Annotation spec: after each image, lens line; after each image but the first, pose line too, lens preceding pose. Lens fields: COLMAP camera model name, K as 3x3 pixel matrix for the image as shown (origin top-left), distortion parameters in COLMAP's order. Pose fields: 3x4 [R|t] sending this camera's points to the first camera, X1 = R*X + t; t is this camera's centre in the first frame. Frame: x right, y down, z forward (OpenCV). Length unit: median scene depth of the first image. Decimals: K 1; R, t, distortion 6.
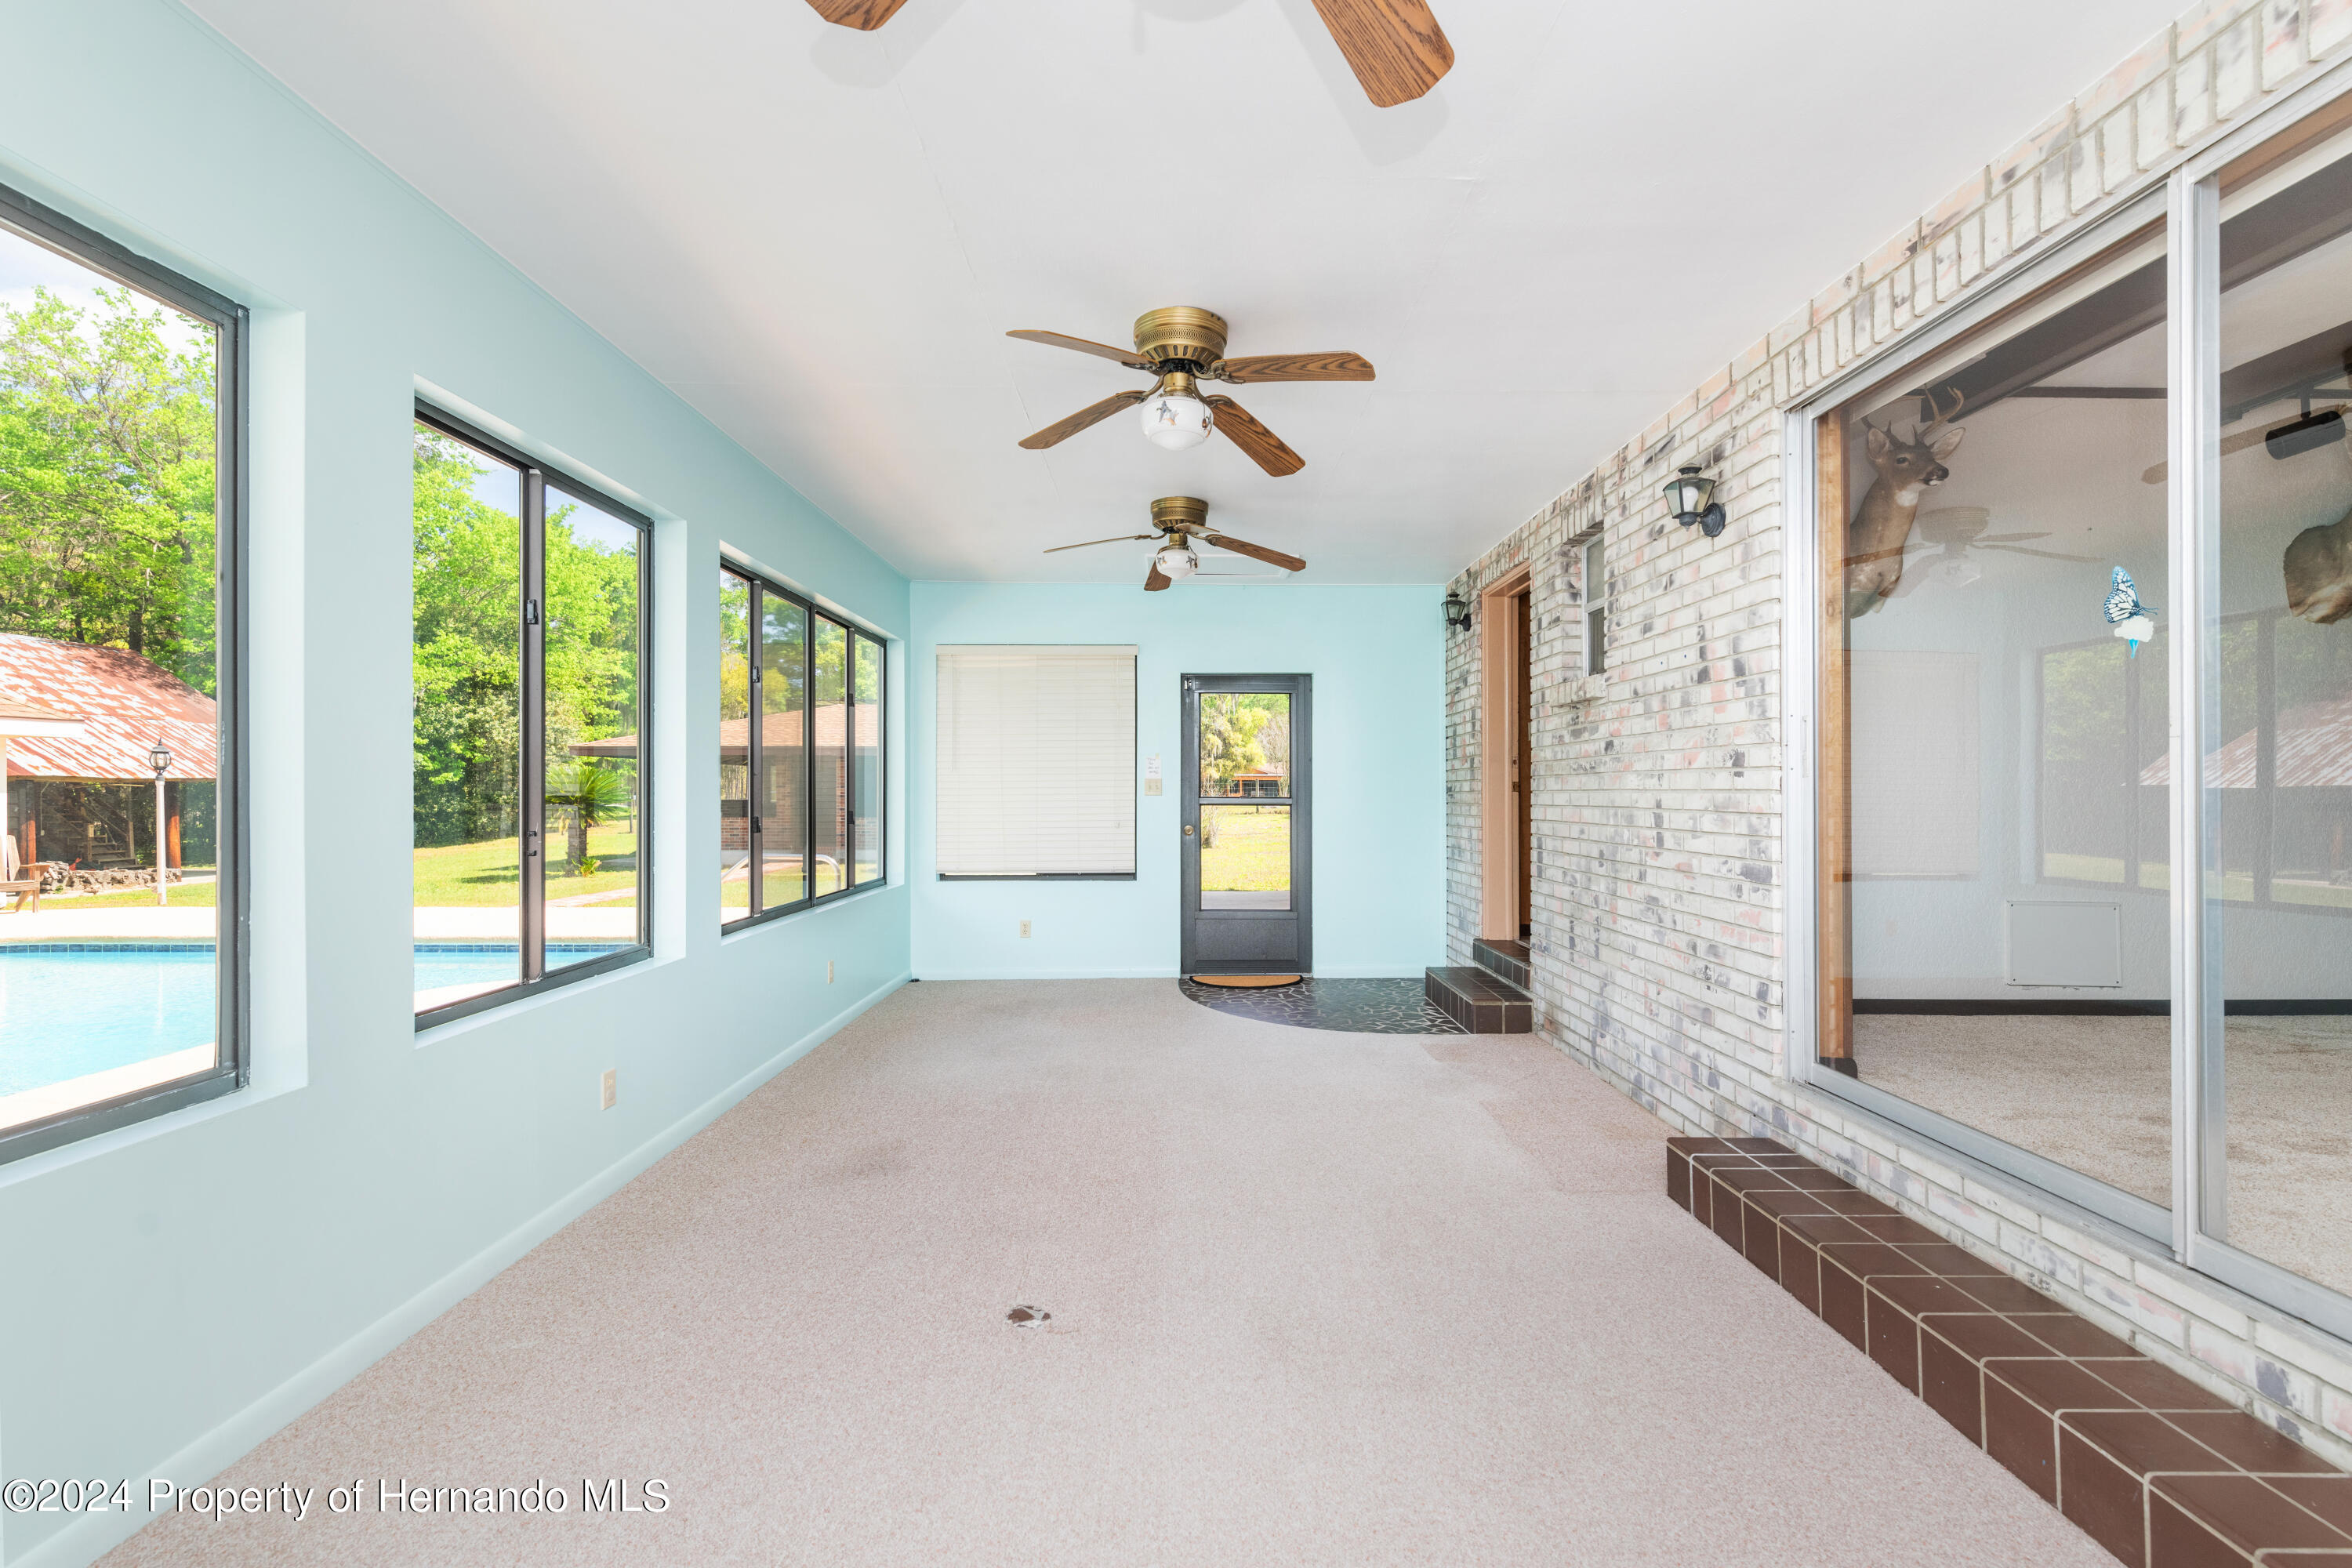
lens RADIAL K [[1042.2, 0, 1178.9], [0, 1042.2, 775.9], [0, 0, 1]] dist [0.000251, -0.000144]
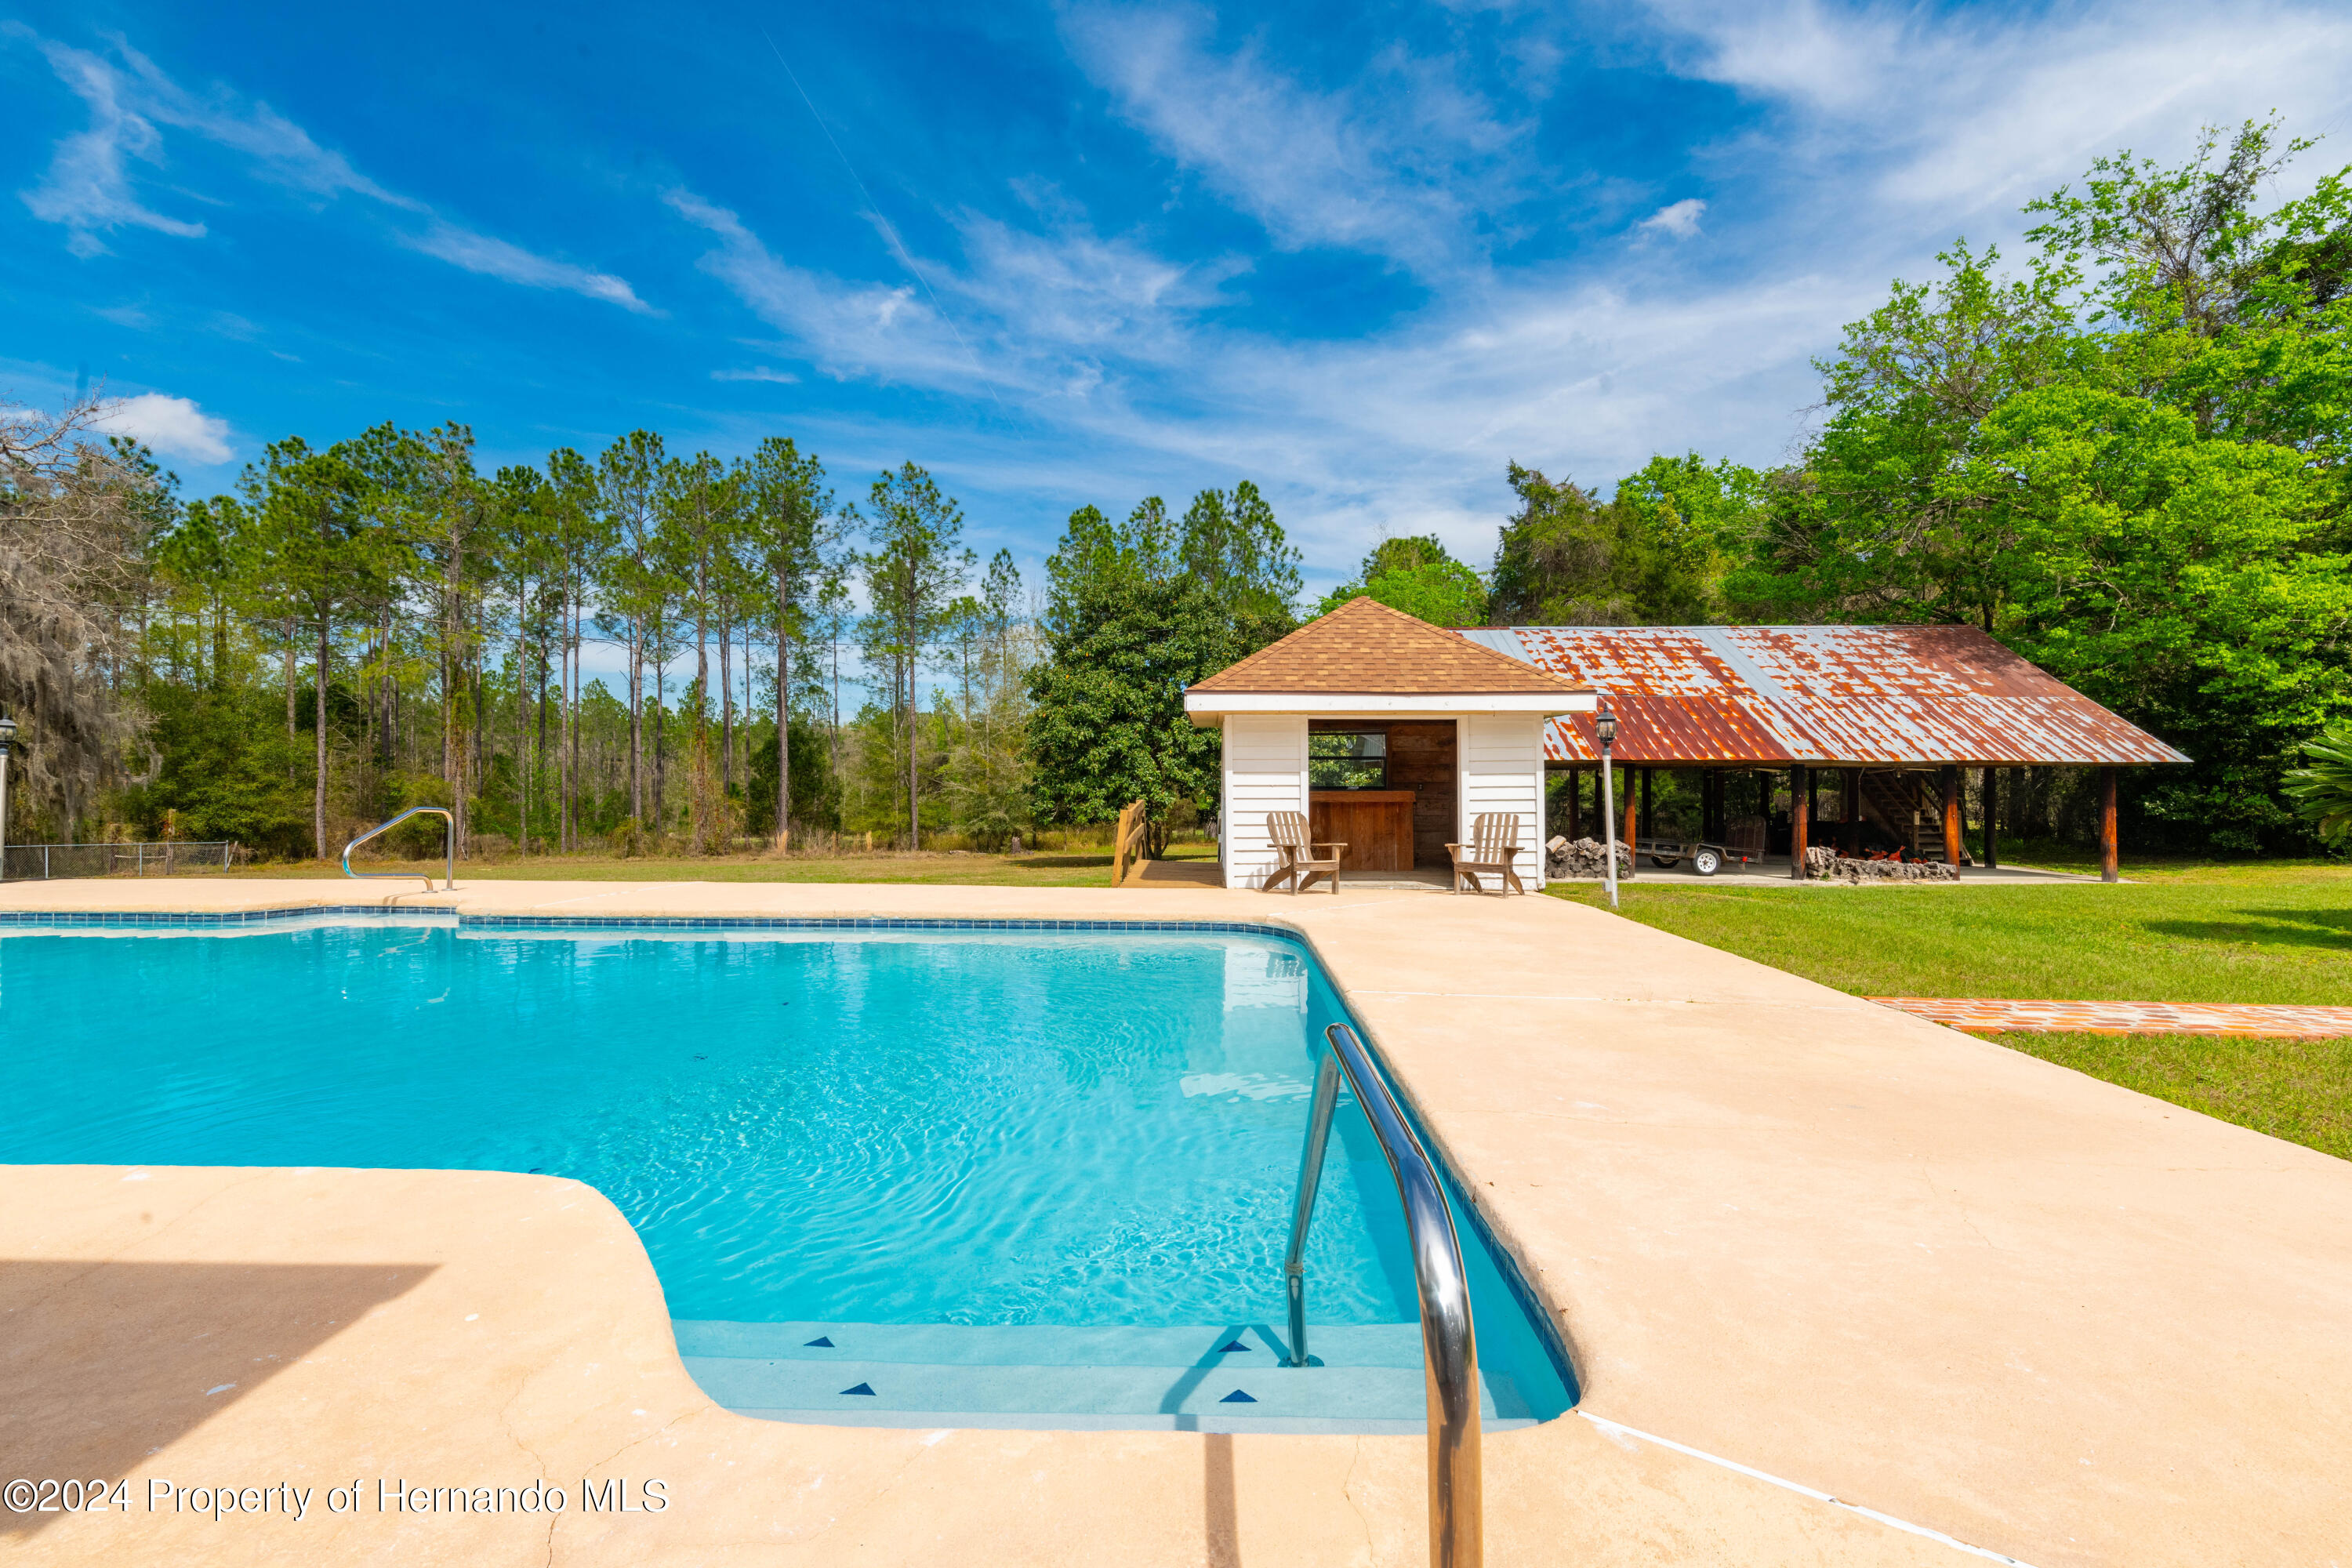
lens RADIAL K [[1042.2, 0, 1177.0], [0, 1042.2, 773.8], [0, 0, 1]] dist [0.000251, -0.000144]
pose [[-0.014439, -0.006388, -0.999875, -0.080890], [0.011627, 0.999911, -0.006556, 0.011194], [0.999828, -0.011720, -0.014364, 0.364250]]
